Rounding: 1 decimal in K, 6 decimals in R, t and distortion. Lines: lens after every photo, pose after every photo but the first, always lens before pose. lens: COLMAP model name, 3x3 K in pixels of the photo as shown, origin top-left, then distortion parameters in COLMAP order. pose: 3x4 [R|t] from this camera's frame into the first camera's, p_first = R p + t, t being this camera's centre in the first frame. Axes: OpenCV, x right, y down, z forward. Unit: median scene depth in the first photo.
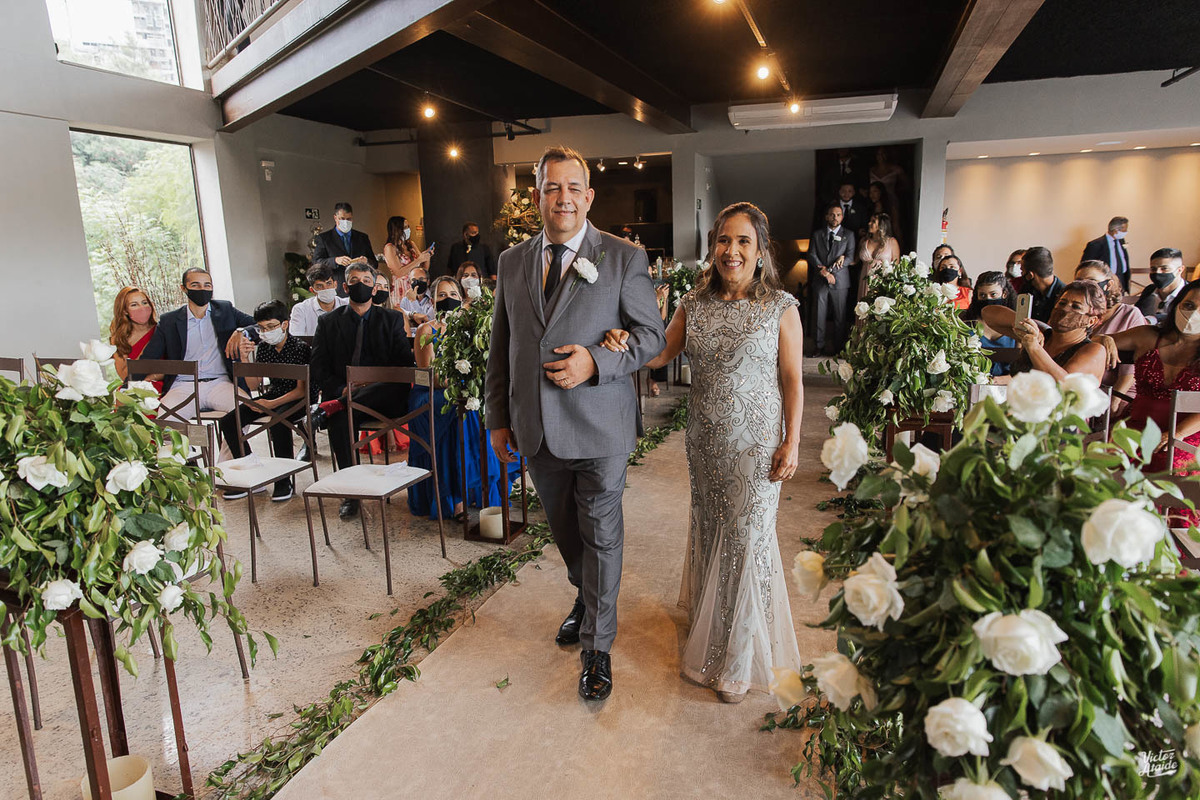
lens RADIAL K [[792.3, 0, 600.0], [0, 792.3, 400.0], [0, 0, 1]] dist [0.000389, -0.002488]
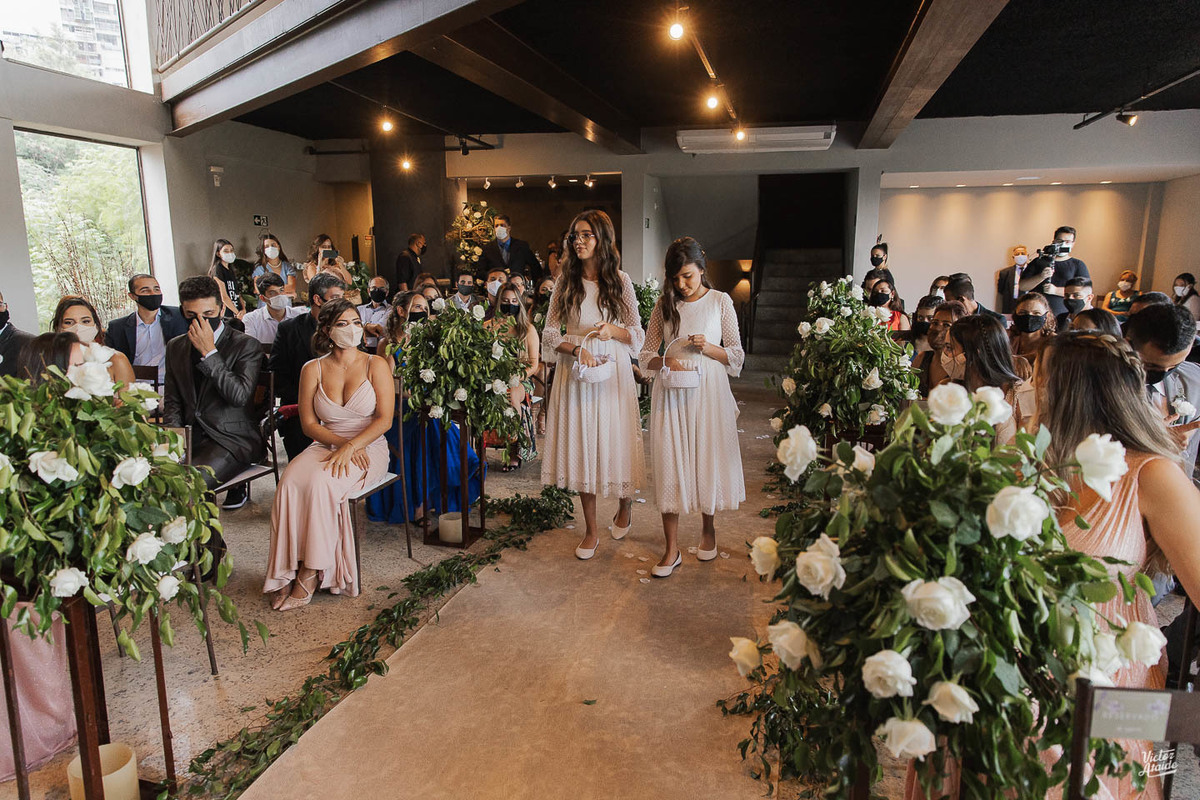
lens RADIAL K [[797.0, 0, 600.0], [0, 797.0, 400.0], [0, 0, 1]] dist [-0.000868, -0.000073]
pose [[0.997029, 0.014319, 0.075681, -0.048102], [-0.012972, 0.999749, -0.018255, 0.010470], [-0.075924, 0.017219, 0.996965, -0.104665]]
